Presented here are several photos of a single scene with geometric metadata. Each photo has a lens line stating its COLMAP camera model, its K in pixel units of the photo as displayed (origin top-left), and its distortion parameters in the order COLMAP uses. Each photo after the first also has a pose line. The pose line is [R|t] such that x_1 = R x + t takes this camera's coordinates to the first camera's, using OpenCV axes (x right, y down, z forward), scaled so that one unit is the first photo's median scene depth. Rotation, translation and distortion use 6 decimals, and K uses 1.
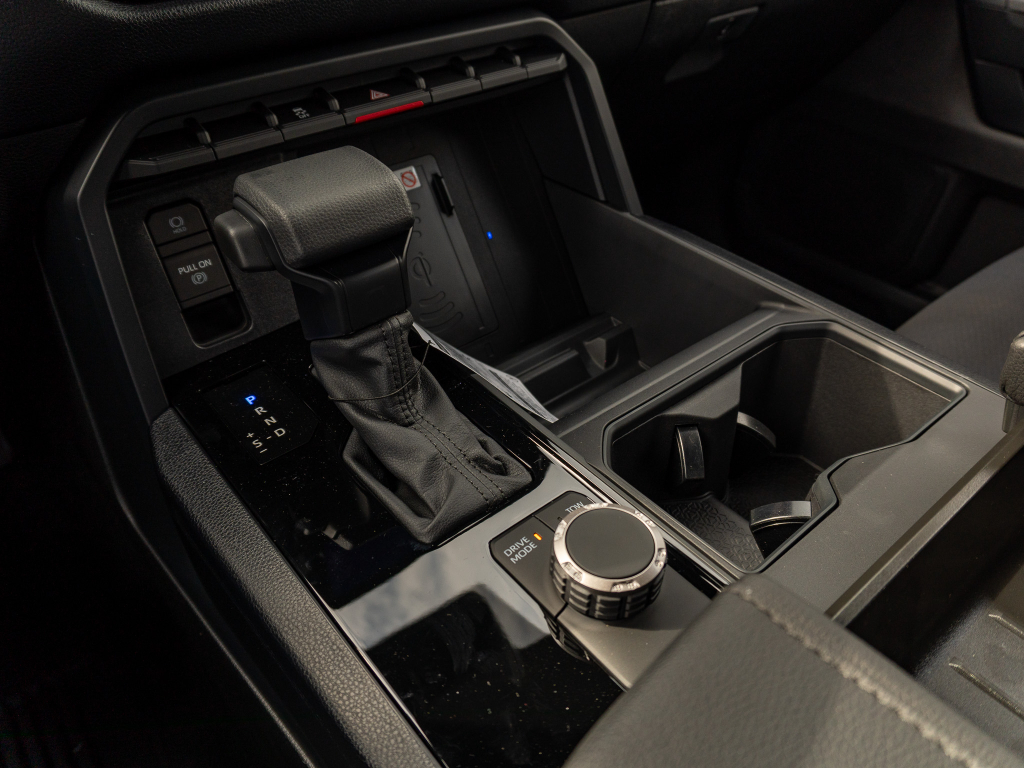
lens RADIAL K [[774.2, 0, 507.0], [0, 774.2, 381.0], [0, 0, 1]] dist [-0.018991, 0.009537]
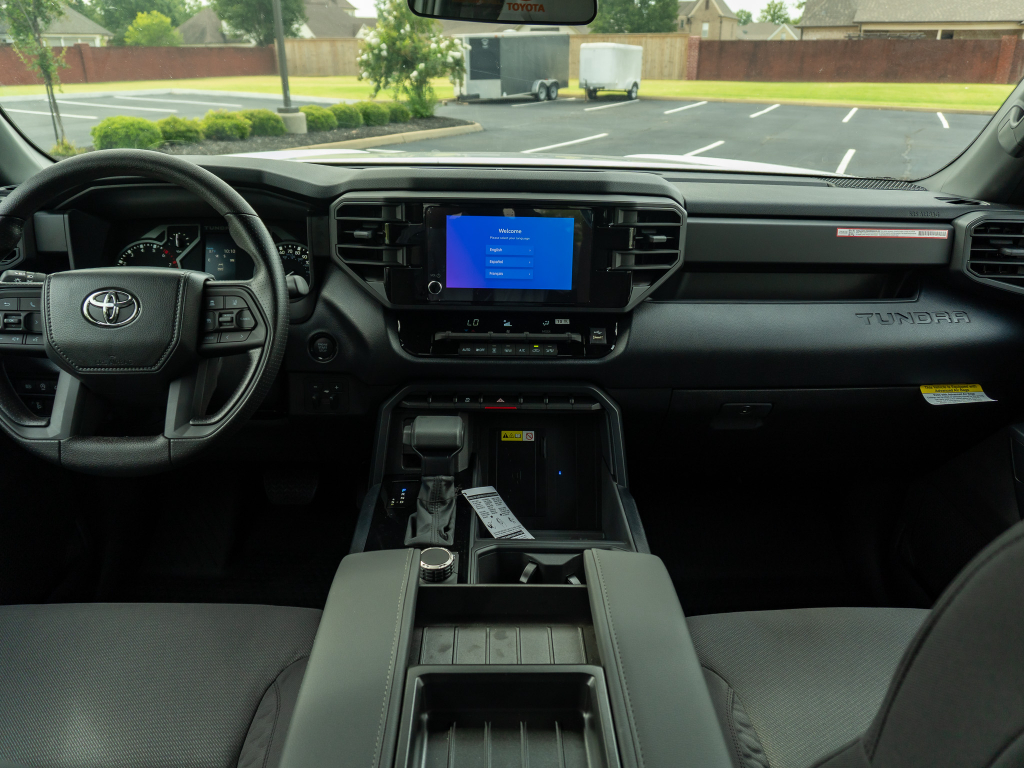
lens RADIAL K [[774.2, 0, 516.3], [0, 774.2, 385.0], [0, 0, 1]] dist [-0.018991, 0.009537]
pose [[0.780729, 0.241717, -0.576224, 1.543728], [-0.397996, 0.903266, -0.160340, -0.034397], [0.481727, 0.354517, 0.801409, -1.200644]]
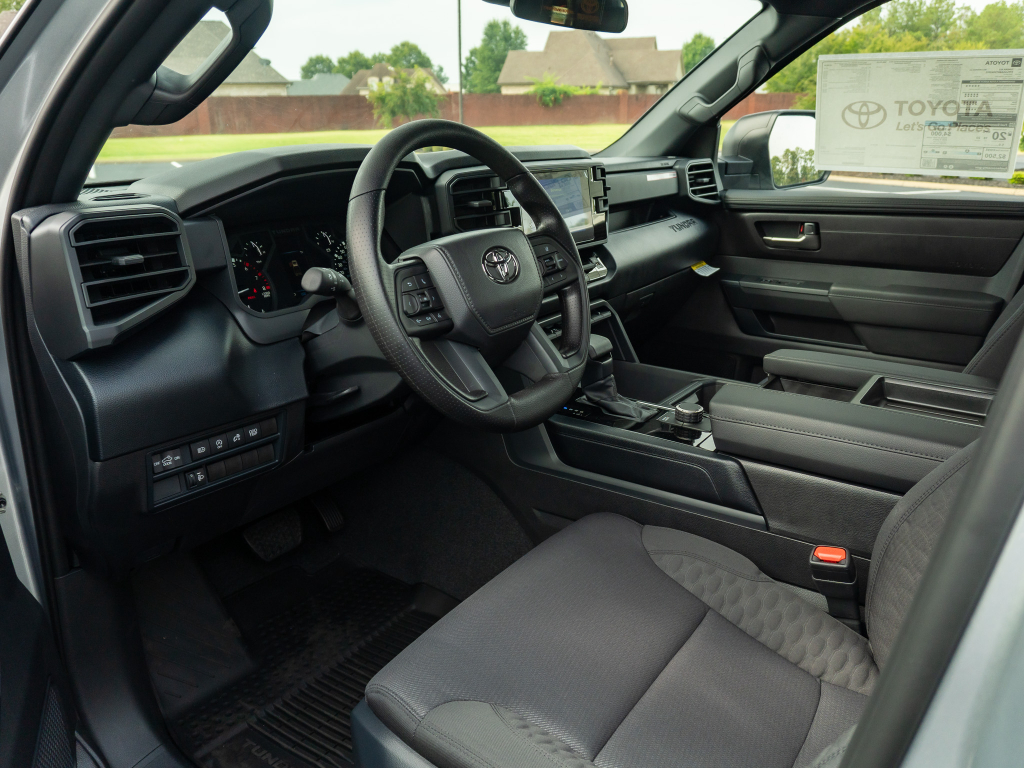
lens RADIAL K [[774.2, 0, 505.5], [0, 774.2, 381.0], [0, 0, 1]] dist [-0.018991, 0.009537]
pose [[0.968437, -0.093846, 0.230915, -1.384893], [0.169398, 0.927392, -0.333538, 1.007003], [-0.182848, 0.362127, 0.914019, -2.080284]]
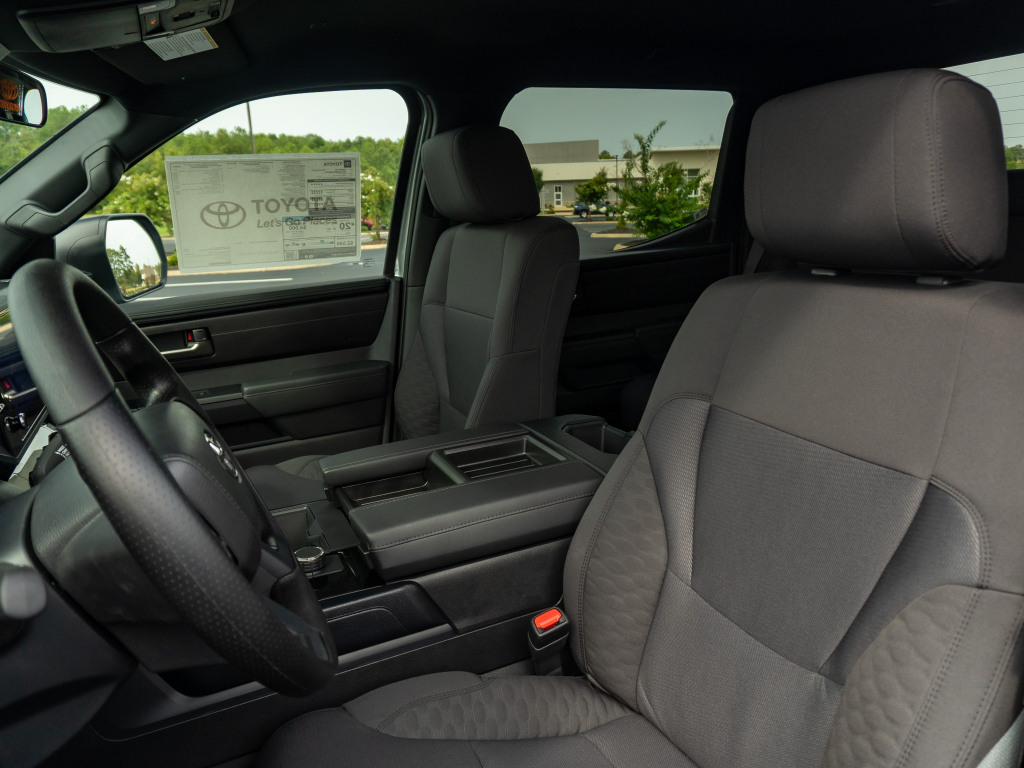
lens RADIAL K [[774.2, 0, 509.6], [0, 774.2, 384.7], [0, 0, 1]] dist [-0.018991, 0.009537]
pose [[0.276617, -0.259005, 0.925418, -2.107896], [0.650240, 0.759511, 0.018208, 0.123307], [-0.707581, 0.596707, 0.378509, -1.147212]]
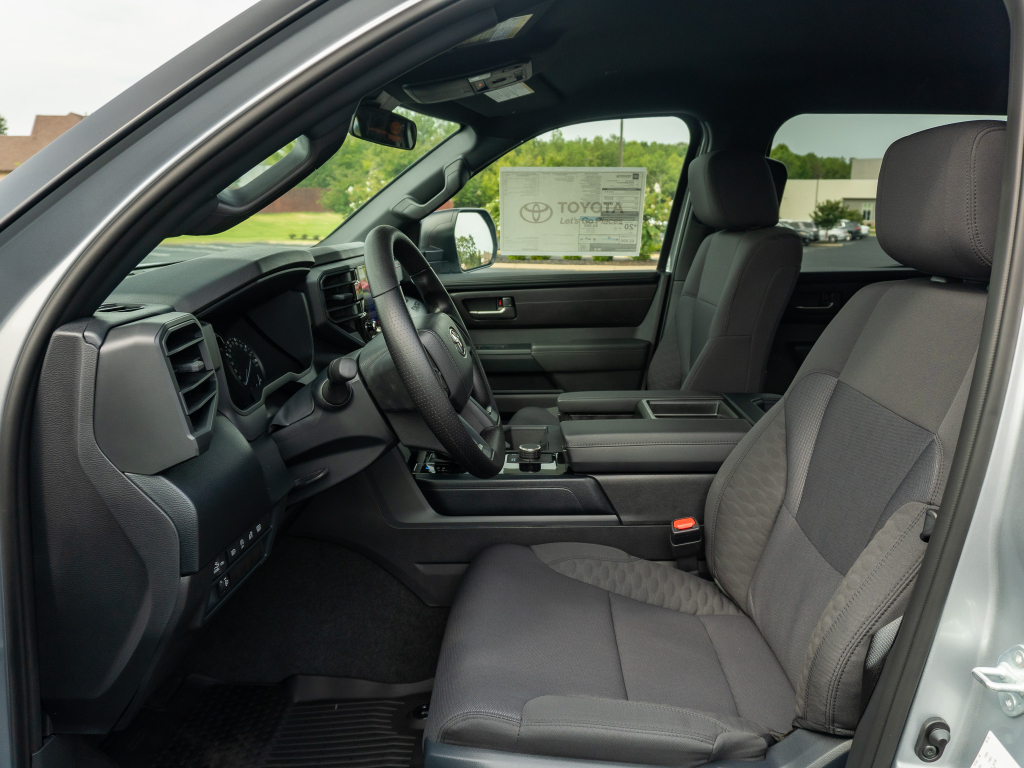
lens RADIAL K [[774.2, 0, 503.5], [0, 774.2, 386.3], [0, 0, 1]] dist [-0.018991, 0.009537]
pose [[0.672846, -0.181507, 0.717171, -2.801281], [0.481388, 0.843536, -0.238146, 0.783861], [-0.561734, 0.505473, 0.654945, -1.923507]]
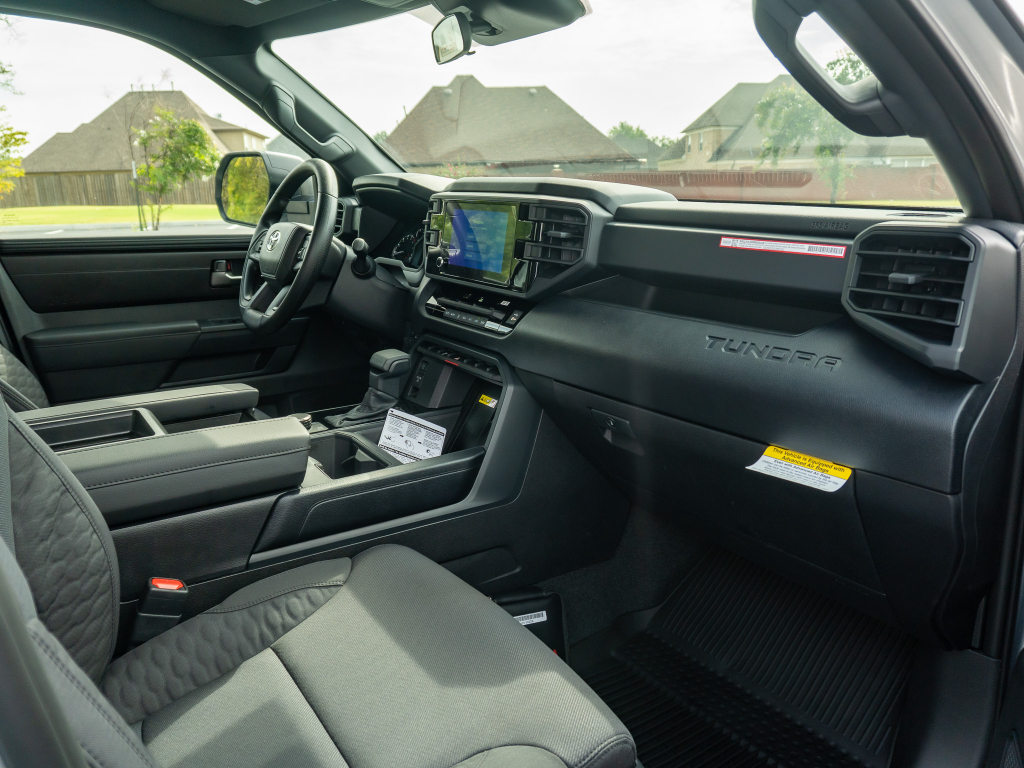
lens RADIAL K [[774.2, 0, 515.3], [0, 774.2, 381.0], [0, 0, 1]] dist [-0.018991, 0.009537]
pose [[-0.092910, 0.238904, -0.966588, 3.315121], [-0.623269, 0.743105, 0.243577, -1.406792], [0.776468, 0.625075, 0.079860, 1.152596]]
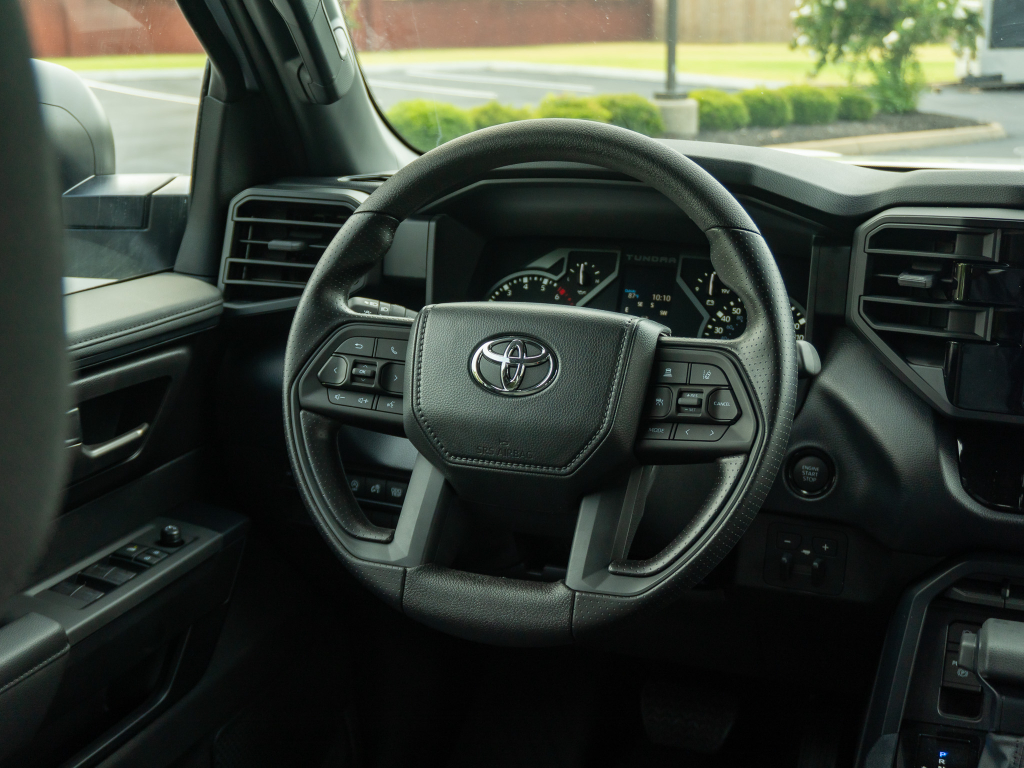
lens RADIAL K [[1365.6, 0, 514.3], [0, 1365.6, 392.1], [0, 0, 1]] dist [0.004715, 0.000000]
pose [[0.497970, 0.223676, -0.837852, 1.340350], [-0.547811, 0.830116, -0.103976, 0.174965], [0.672257, 0.510761, 0.535905, -1.347792]]
